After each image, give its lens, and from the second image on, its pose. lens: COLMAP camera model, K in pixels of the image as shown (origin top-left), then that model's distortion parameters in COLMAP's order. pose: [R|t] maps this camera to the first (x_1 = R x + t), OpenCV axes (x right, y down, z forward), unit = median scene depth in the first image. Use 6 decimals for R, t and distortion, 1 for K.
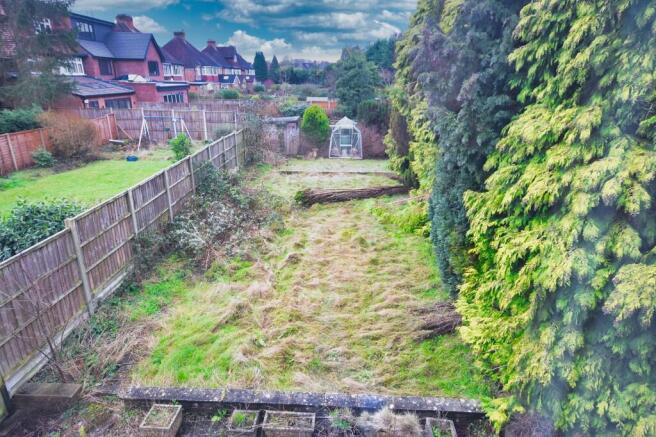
lens RADIAL K [[410.4, 0, 326.7], [0, 410.4, 218.5], [0, 0, 1]] dist [0.005560, 0.002314]
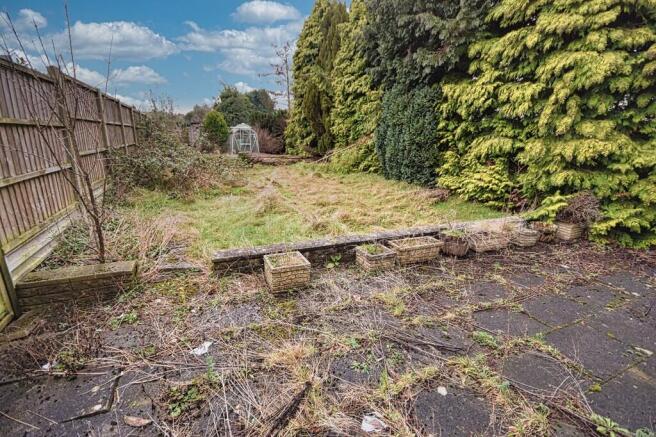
lens RADIAL K [[303.4, 0, 328.8], [0, 303.4, 217.5], [0, 0, 1]] dist [-0.001287, -0.000203]
pose [[0.893719, -0.101867, 0.436910, -0.540169], [0.135918, 0.989590, -0.047300, 0.412127], [-0.427543, 0.101657, 0.898261, 0.417469]]
